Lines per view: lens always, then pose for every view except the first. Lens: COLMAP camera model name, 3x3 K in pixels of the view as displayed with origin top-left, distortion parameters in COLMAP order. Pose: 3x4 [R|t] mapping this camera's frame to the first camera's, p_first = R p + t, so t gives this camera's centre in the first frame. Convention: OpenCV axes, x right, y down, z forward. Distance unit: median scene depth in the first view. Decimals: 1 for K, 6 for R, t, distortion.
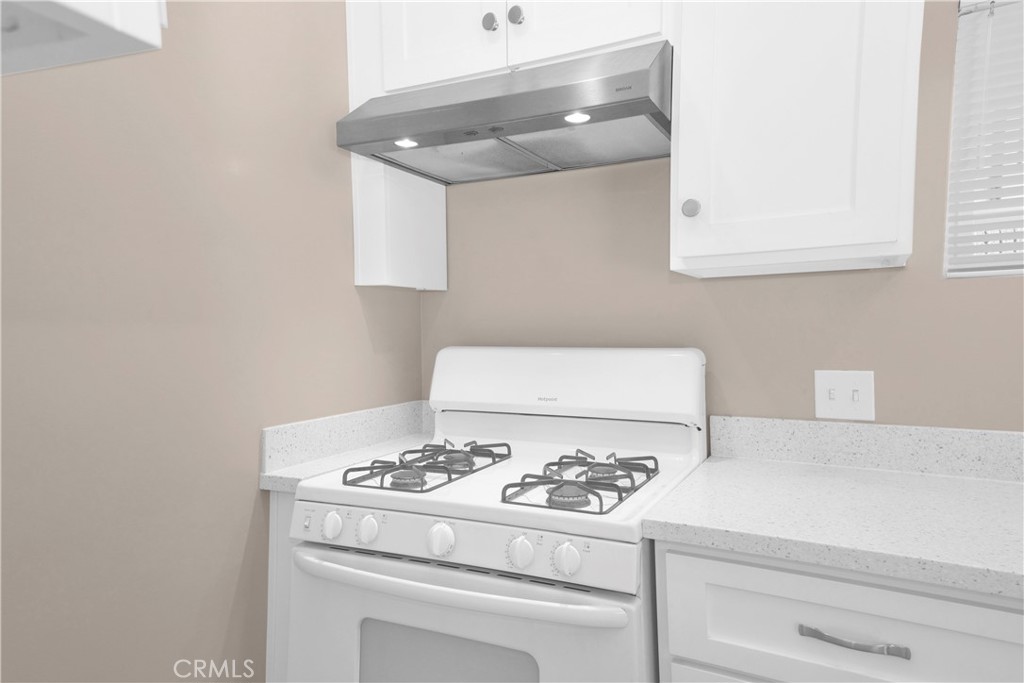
lens RADIAL K [[674.0, 0, 512.0], [0, 674.0, 341.5], [0, 0, 1]] dist [0.137622, -0.000539]
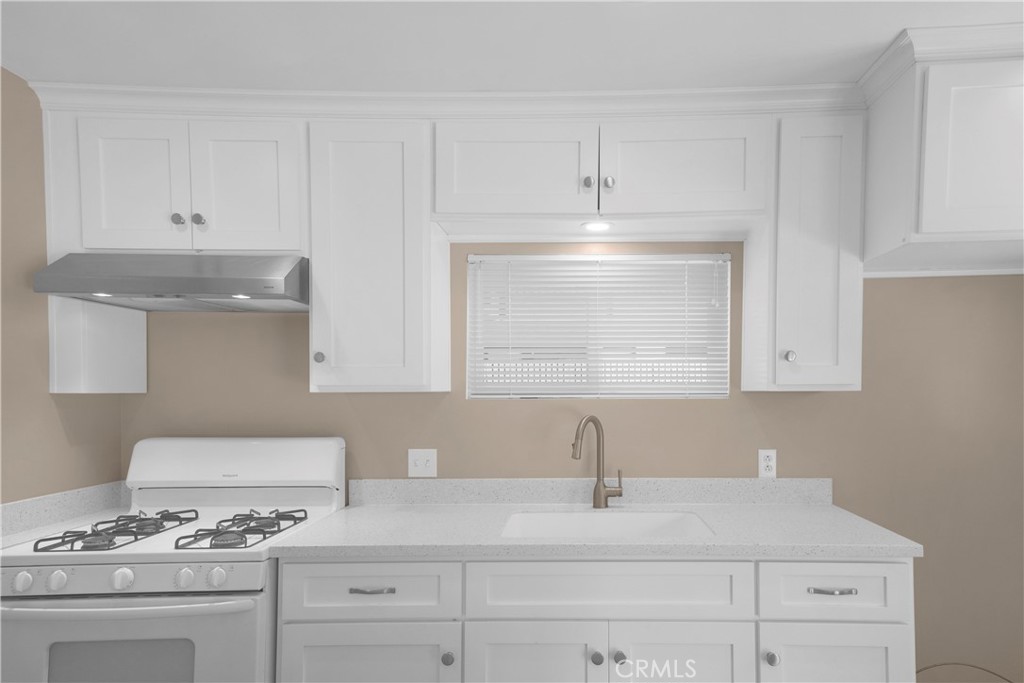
lens RADIAL K [[602.5, 0, 574.9], [0, 602.5, 393.0], [0, 0, 1]] dist [0.048794, 0.001097]
pose [[0.893264, 0.006037, 0.449492, 0.137438], [0.000981, 0.999881, -0.015377, -0.077217], [-0.449532, 0.014177, 0.893152, -0.544735]]
